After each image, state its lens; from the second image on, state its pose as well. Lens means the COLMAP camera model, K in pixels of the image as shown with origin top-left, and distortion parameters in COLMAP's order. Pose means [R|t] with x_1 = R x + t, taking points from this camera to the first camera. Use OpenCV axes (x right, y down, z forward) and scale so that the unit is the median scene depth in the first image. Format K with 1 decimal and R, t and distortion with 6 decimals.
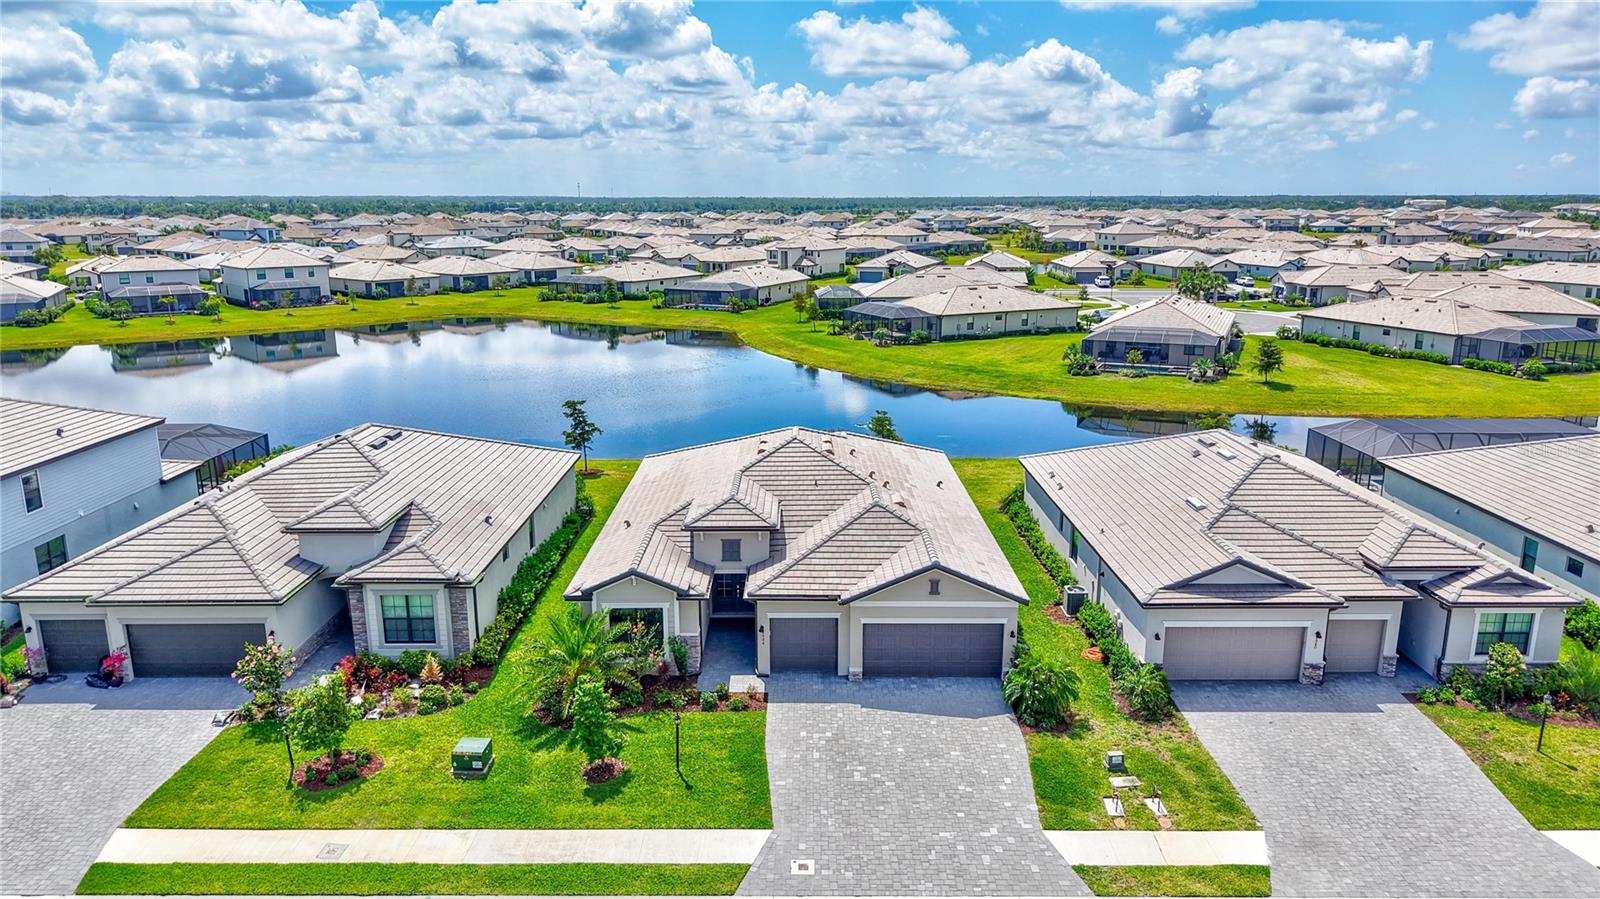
lens RADIAL K [[1077.7, 0, 795.1], [0, 1077.7, 452.8], [0, 0, 1]] dist [0.032216, -0.057364]
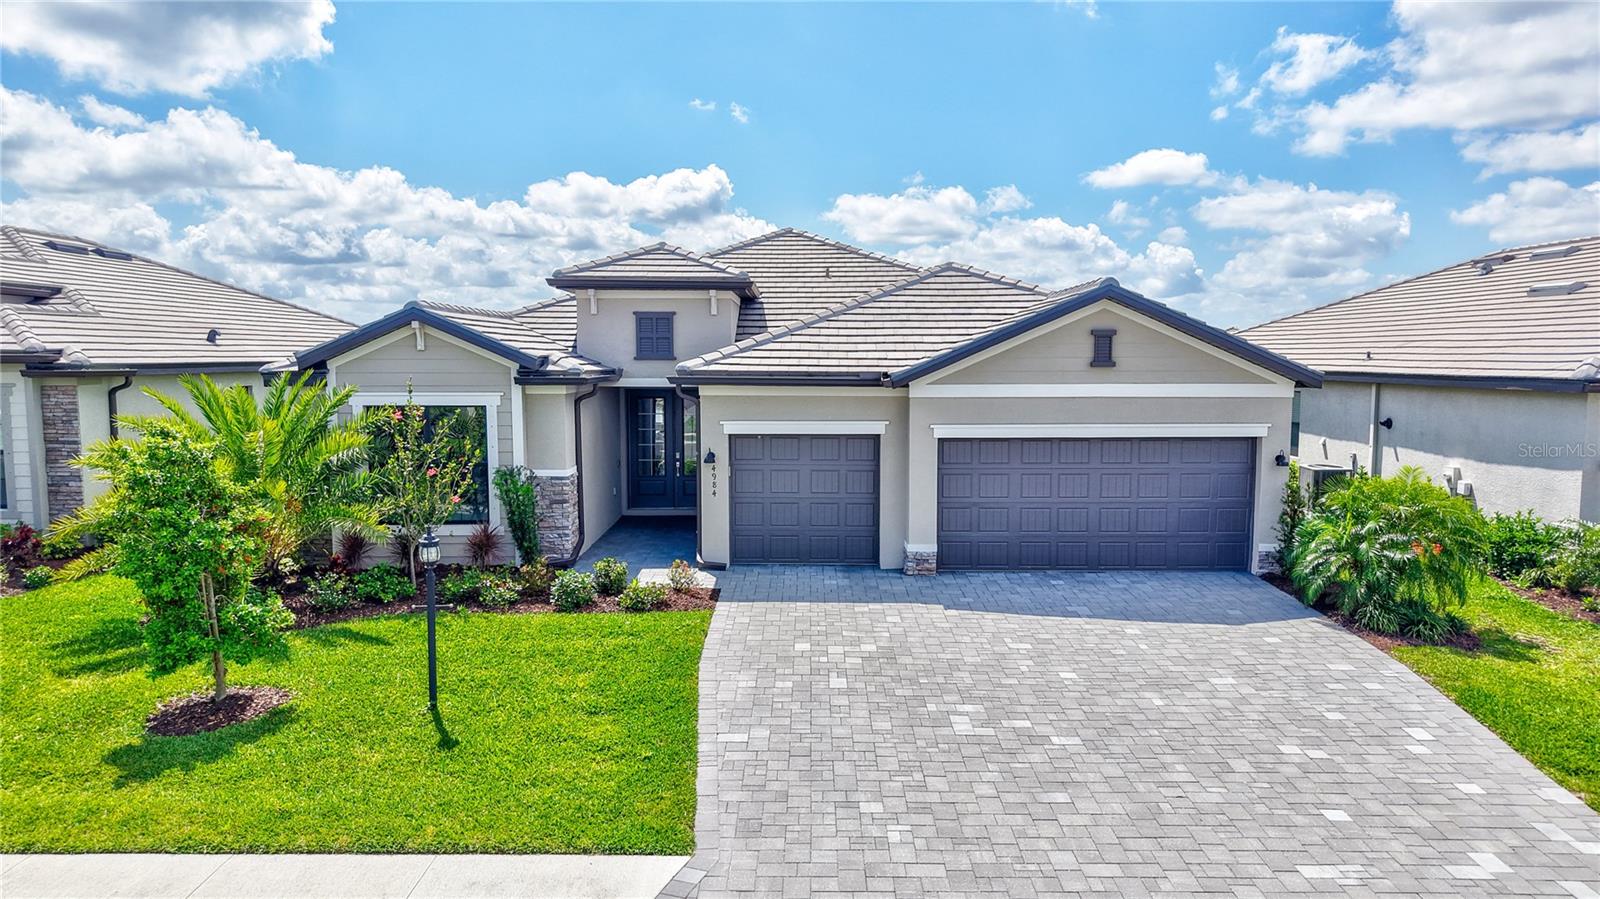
lens RADIAL K [[1082.7, 0, 788.6], [0, 1082.7, 446.4], [0, 0, 1]] dist [-0.000017, -0.002115]
pose [[0.999973, -0.000245, -0.007346, 0.005339], [-0.000819, 0.989515, -0.144430, 0.235282], [0.007304, 0.144432, 0.989488, 0.586412]]
